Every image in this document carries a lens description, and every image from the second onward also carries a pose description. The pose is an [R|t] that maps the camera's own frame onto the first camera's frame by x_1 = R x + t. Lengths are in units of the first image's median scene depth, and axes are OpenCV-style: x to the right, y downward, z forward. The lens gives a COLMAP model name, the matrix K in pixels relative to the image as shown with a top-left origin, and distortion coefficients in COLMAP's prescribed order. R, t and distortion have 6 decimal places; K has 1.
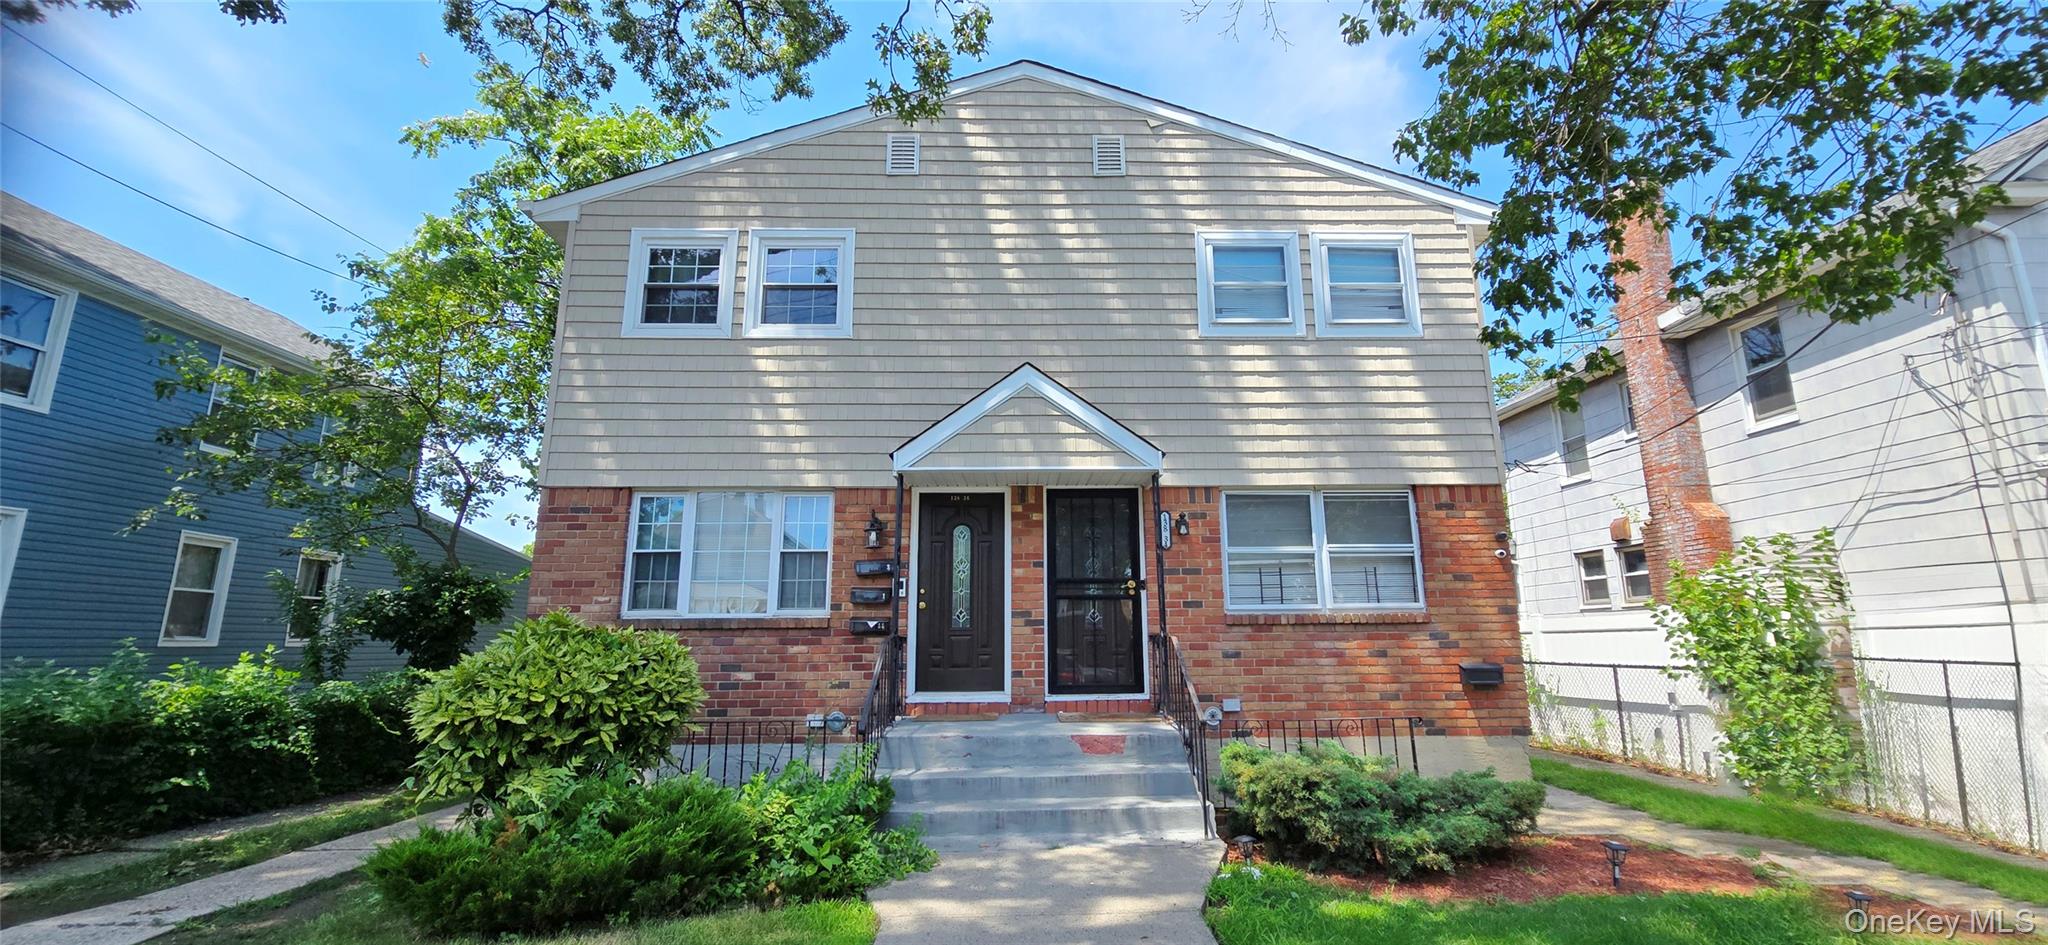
lens RADIAL K [[828.4, 0, 1033.1], [0, 828.4, 469.5], [0, 0, 1]] dist [0.001756, 0.000123]
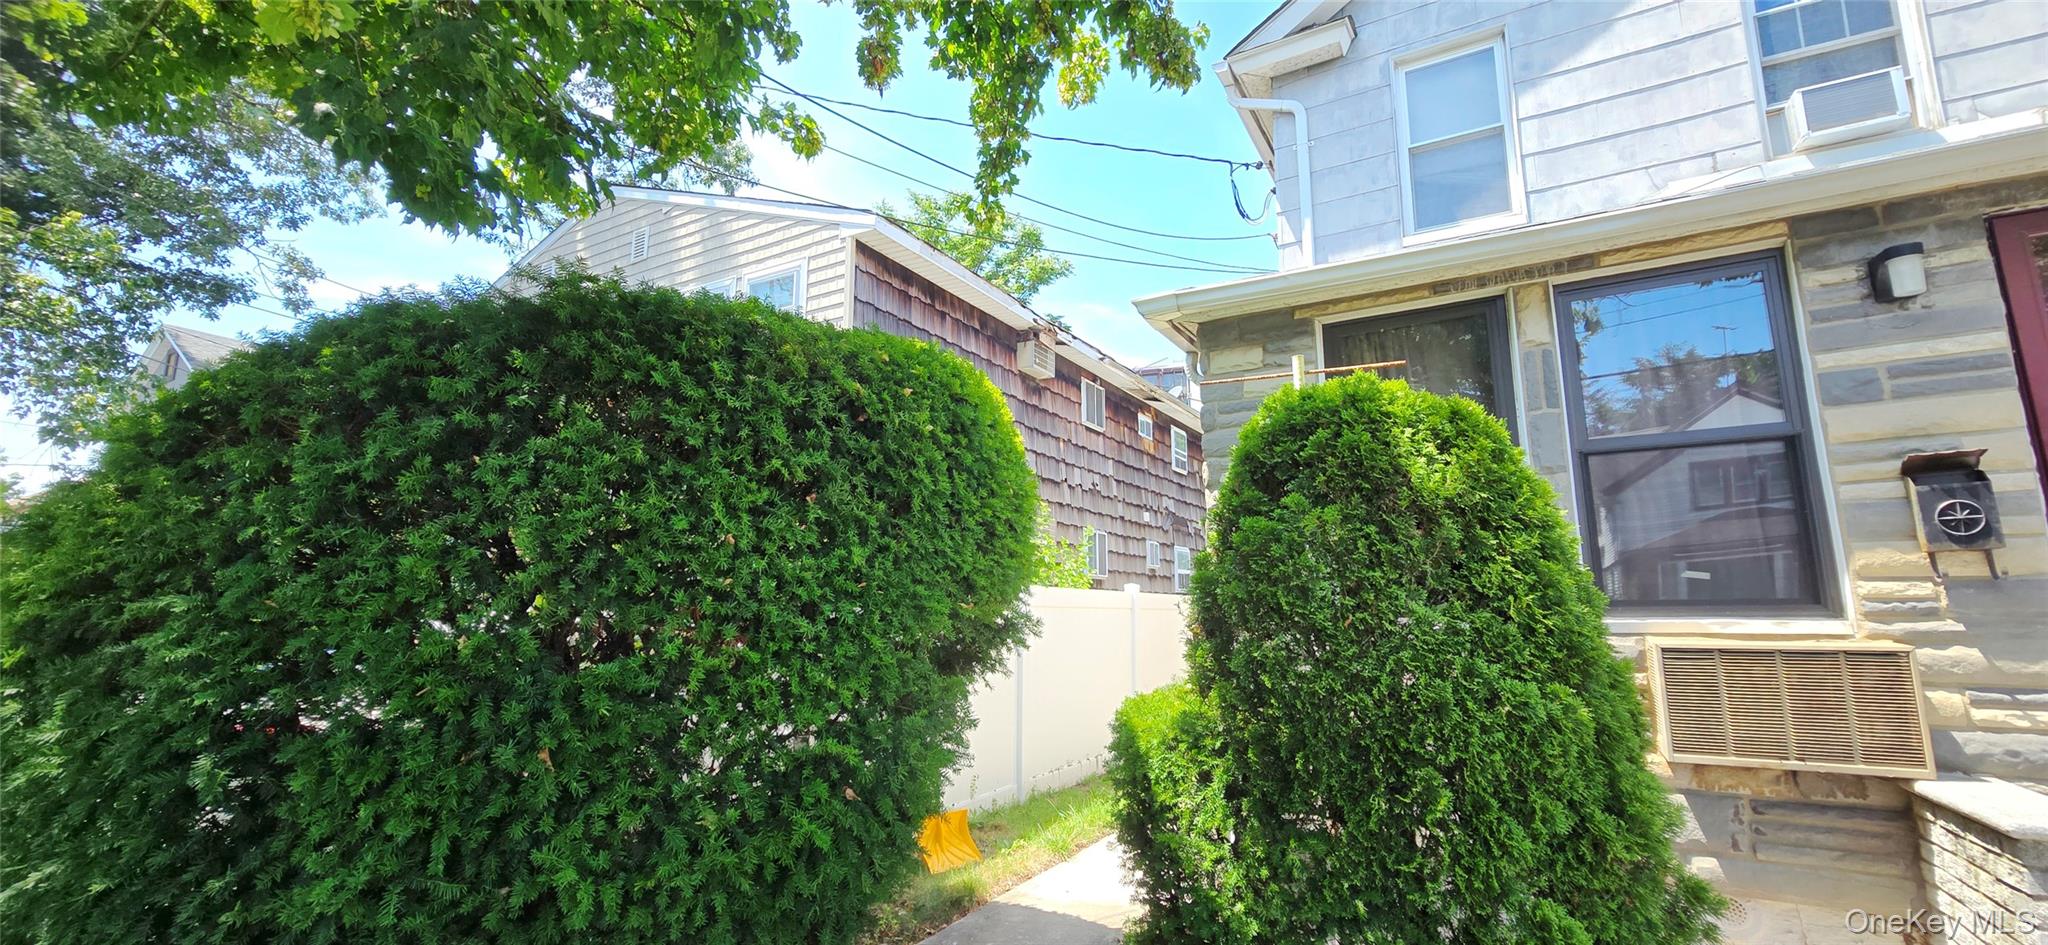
lens RADIAL K [[831.7, 0, 1024.0], [0, 831.7, 472.5], [0, 0, 1]] dist [0.015415, 0.000026]
pose [[0.849241, -0.082847, -0.521466, 1.365449], [0.105137, 0.994370, 0.013243, 0.020663], [0.517432, -0.066072, 0.853170, 0.190697]]
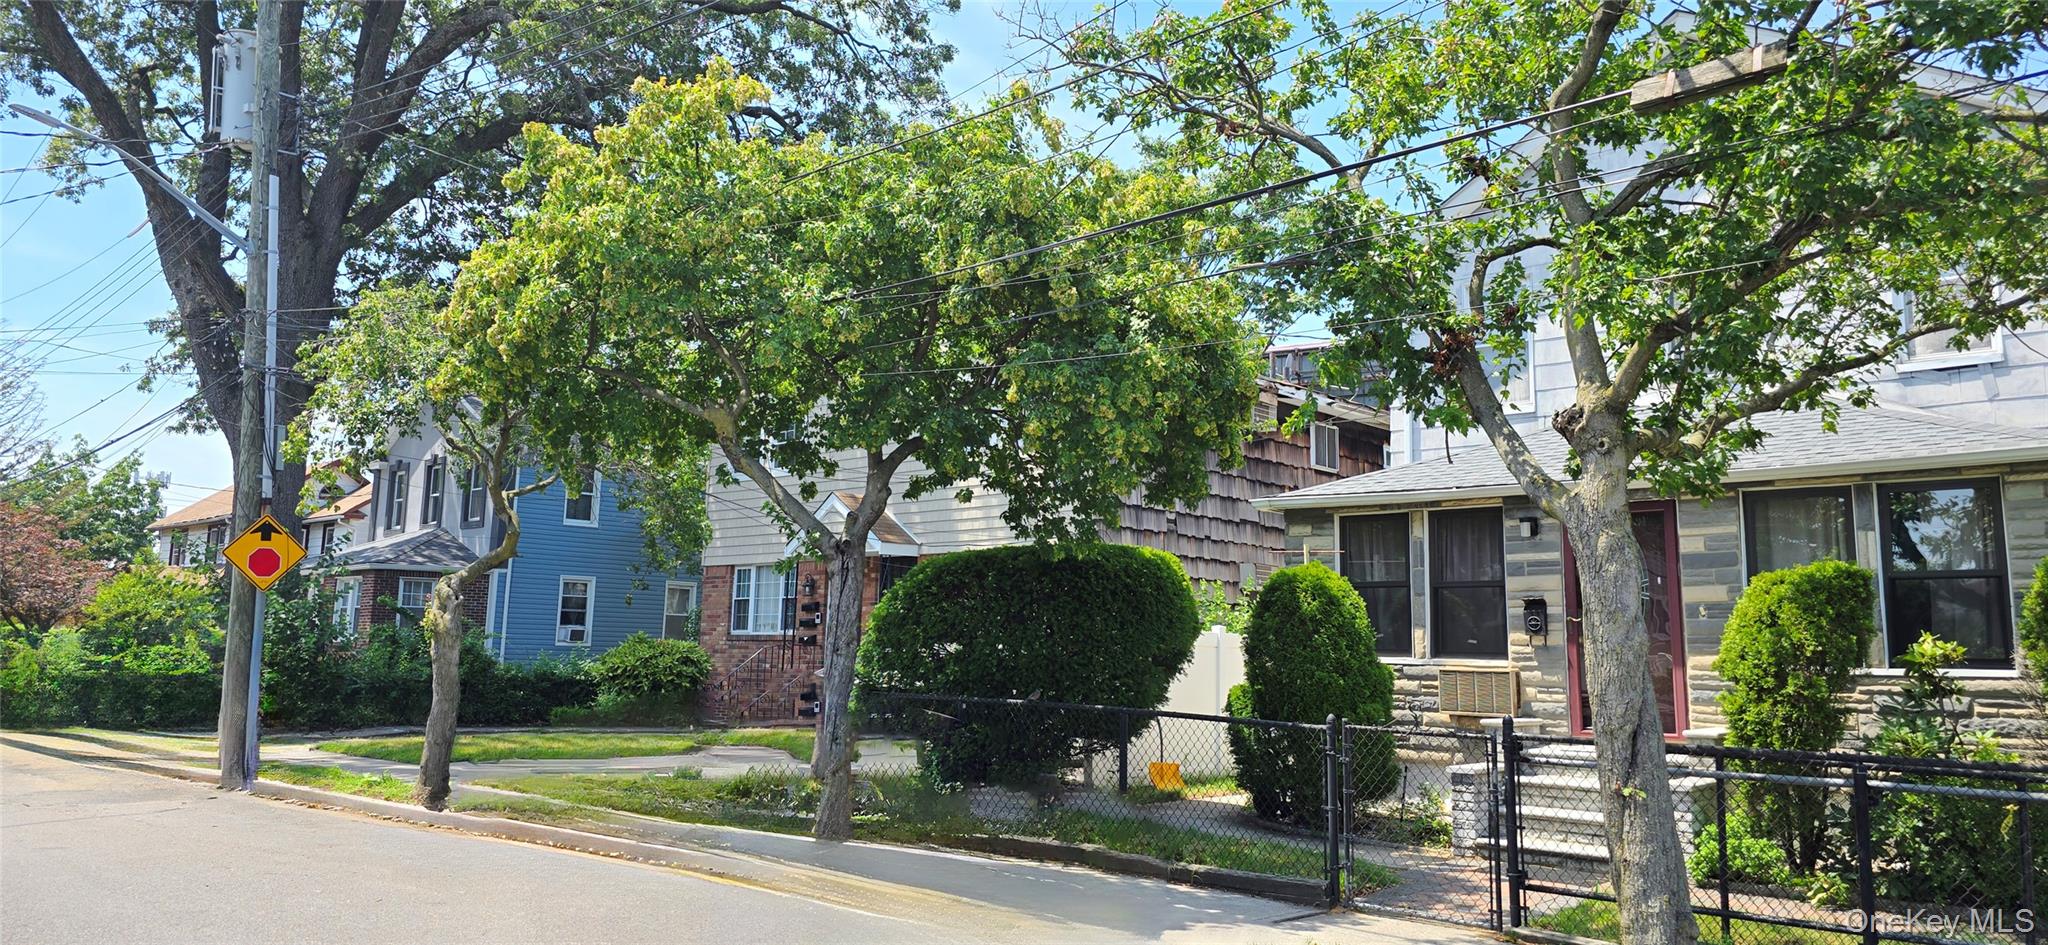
lens RADIAL K [[1346.0, 0, 1013.3], [0, 1346.0, 443.7], [0, 0, 1]] dist [0.114502, -0.115968]
pose [[0.709483, -0.086822, -0.699354, 2.125979], [0.118319, 0.992970, -0.003240, -0.164791], [0.694719, -0.080448, 0.714768, -0.723029]]
